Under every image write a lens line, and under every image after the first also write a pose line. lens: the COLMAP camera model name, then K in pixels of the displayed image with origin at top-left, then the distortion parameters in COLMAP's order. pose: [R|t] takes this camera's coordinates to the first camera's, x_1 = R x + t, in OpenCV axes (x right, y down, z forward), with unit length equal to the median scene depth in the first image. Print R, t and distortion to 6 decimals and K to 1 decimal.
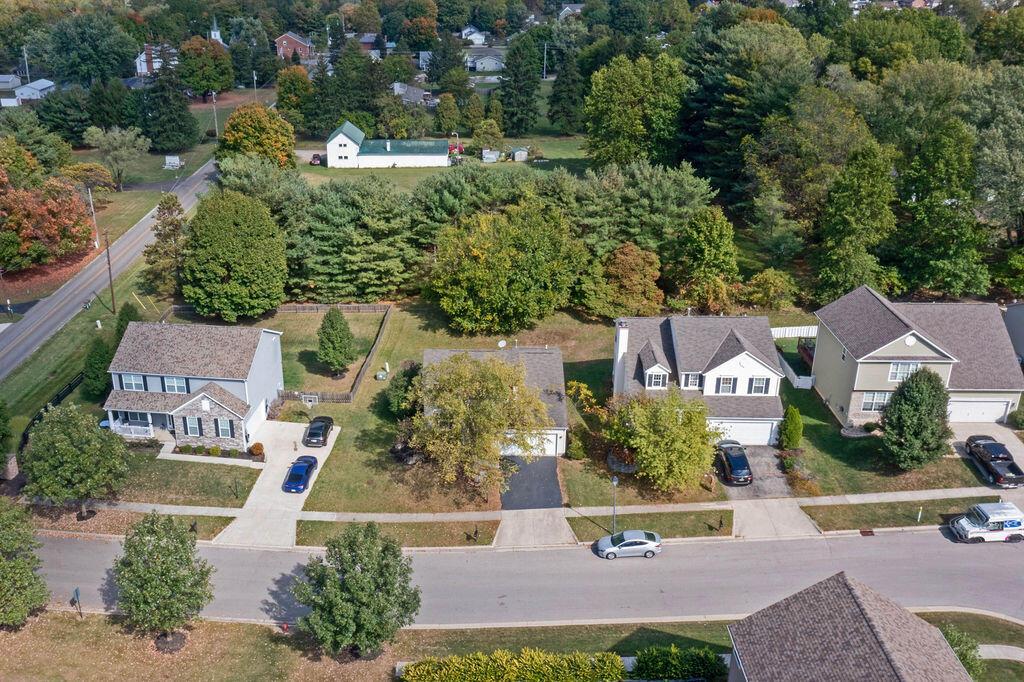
lens RADIAL K [[894.6, 0, 512.0], [0, 894.6, 341.0], [0, 0, 1]] dist [-0.003947, -0.006374]
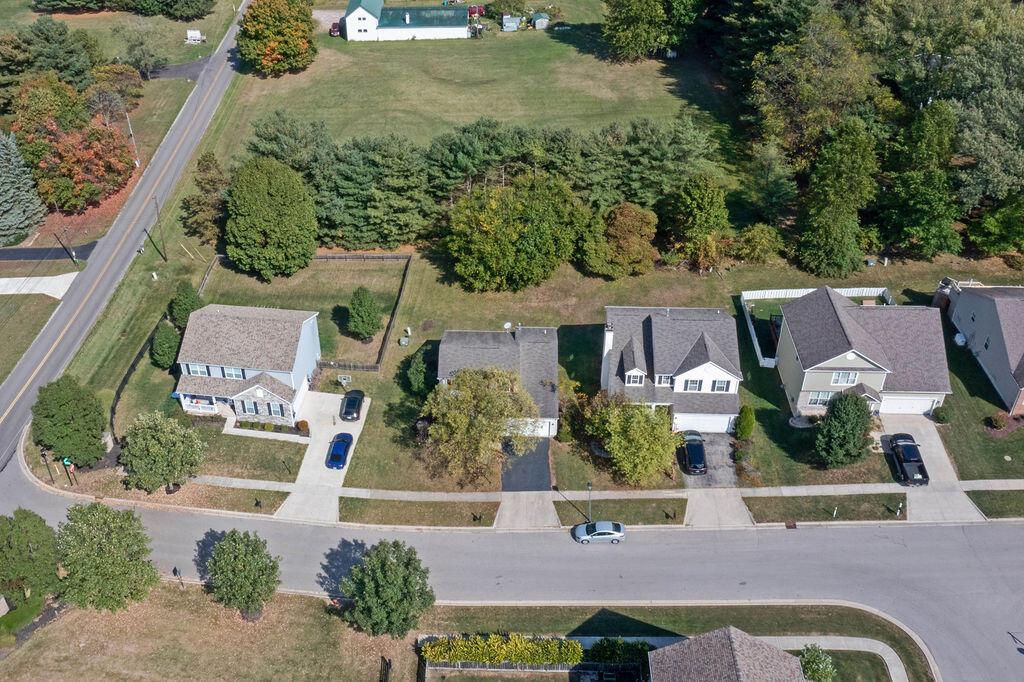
lens RADIAL K [[958.4, 0, 512.5], [0, 958.4, 300.2], [0, 0, 1]] dist [-0.010881, 0.002909]
pose [[0.999210, 0.010653, -0.038295, 0.046910], [-0.001356, 0.971995, 0.234998, -0.350557], [0.039726, -0.234760, 0.971241, -0.211657]]
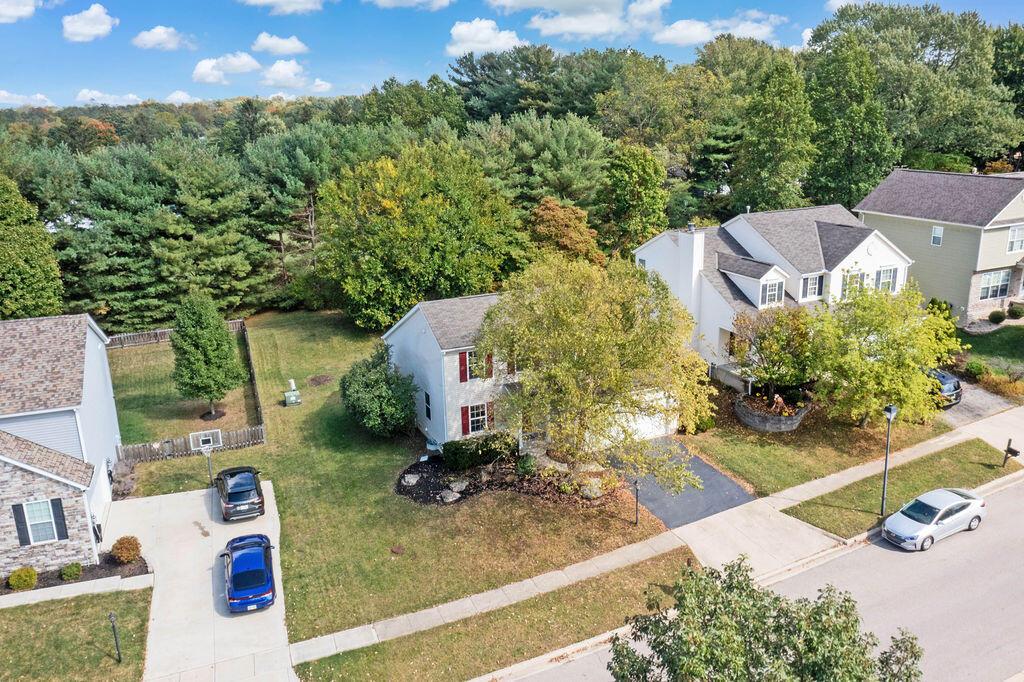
lens RADIAL K [[783.8, 0, 517.0], [0, 783.8, 345.4], [0, 0, 1]] dist [-0.002713, 0.001181]
pose [[0.905442, -0.152771, 0.396025, -0.245826], [0.203622, 0.974955, -0.089446, 0.094650], [-0.372442, 0.161628, 0.913873, 0.531871]]
